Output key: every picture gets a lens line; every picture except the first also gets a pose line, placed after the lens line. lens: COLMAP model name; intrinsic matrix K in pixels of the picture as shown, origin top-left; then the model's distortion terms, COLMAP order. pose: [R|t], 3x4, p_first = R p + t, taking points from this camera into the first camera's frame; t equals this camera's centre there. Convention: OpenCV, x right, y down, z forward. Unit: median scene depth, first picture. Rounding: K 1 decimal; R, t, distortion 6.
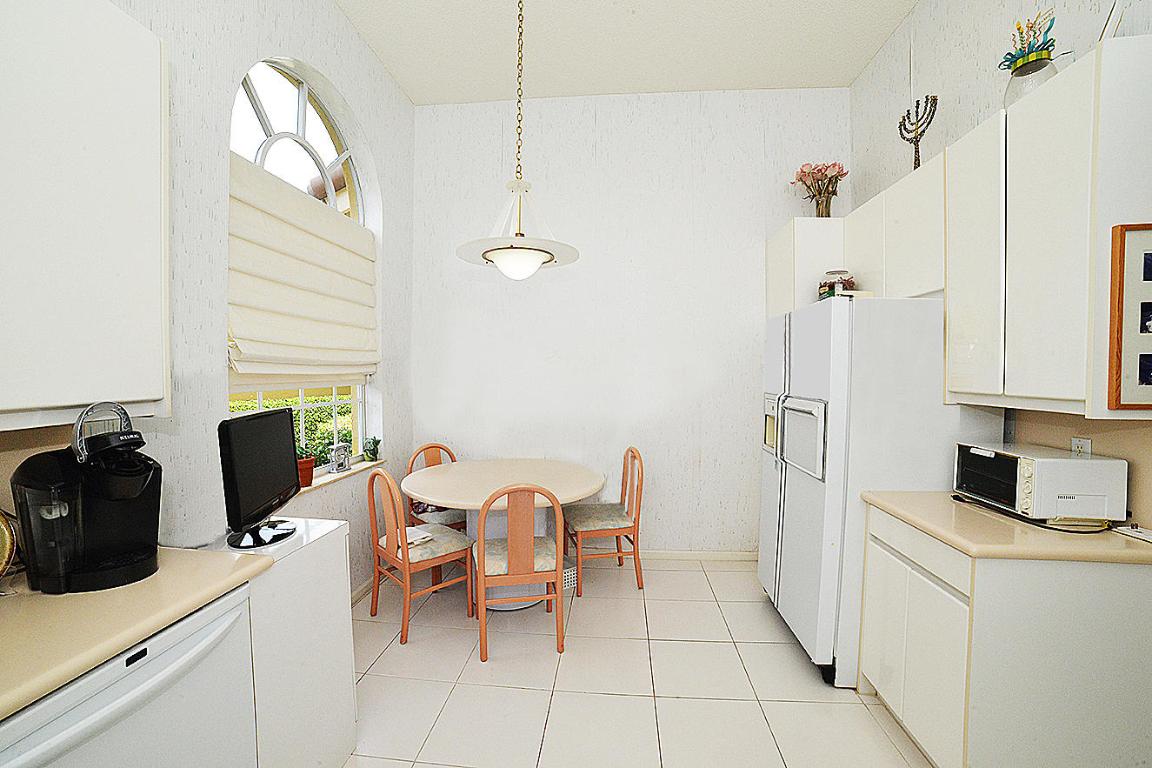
lens RADIAL K [[469.3, 0, 572.9], [0, 469.3, 381.6], [0, 0, 1]] dist [-0.107472, 0.036130]
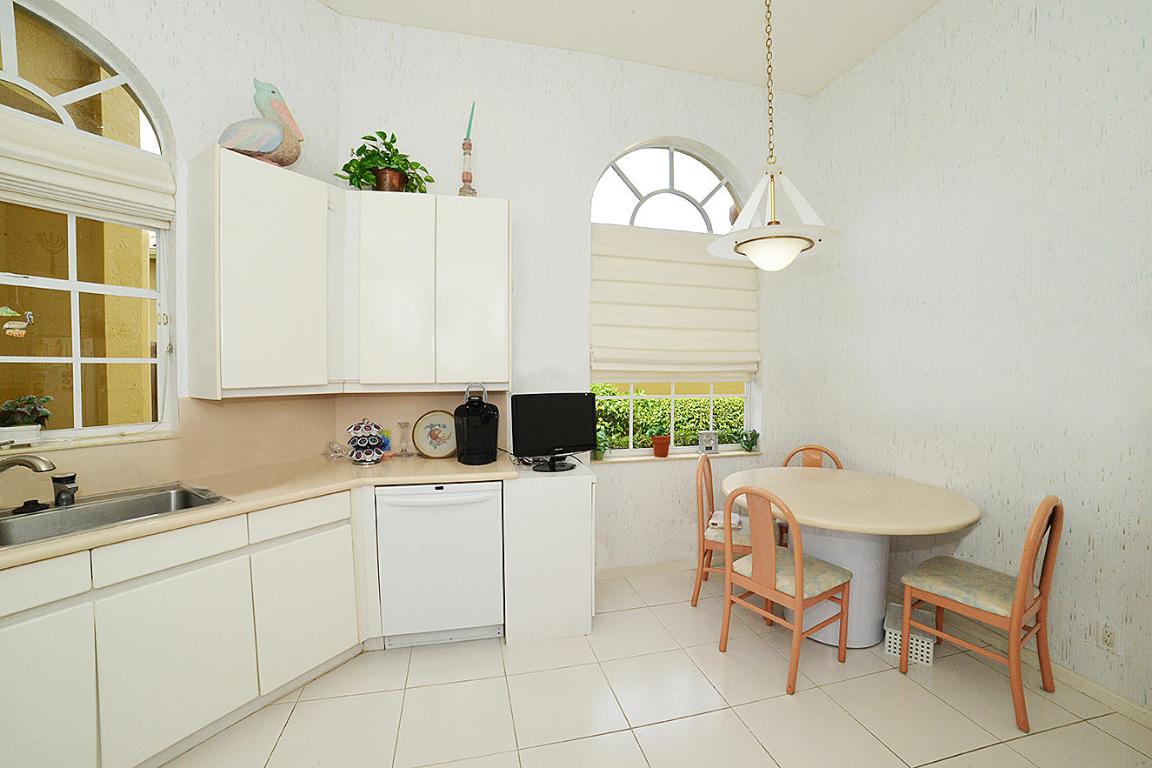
lens RADIAL K [[469.3, 0, 572.9], [0, 469.3, 381.6], [0, 0, 1]] dist [-0.107472, 0.036130]
pose [[0.334464, 0.023850, -0.942107, 0.620322], [-0.023867, 0.999573, 0.016832, -0.002466], [0.942106, 0.016856, 0.334890, 0.318702]]
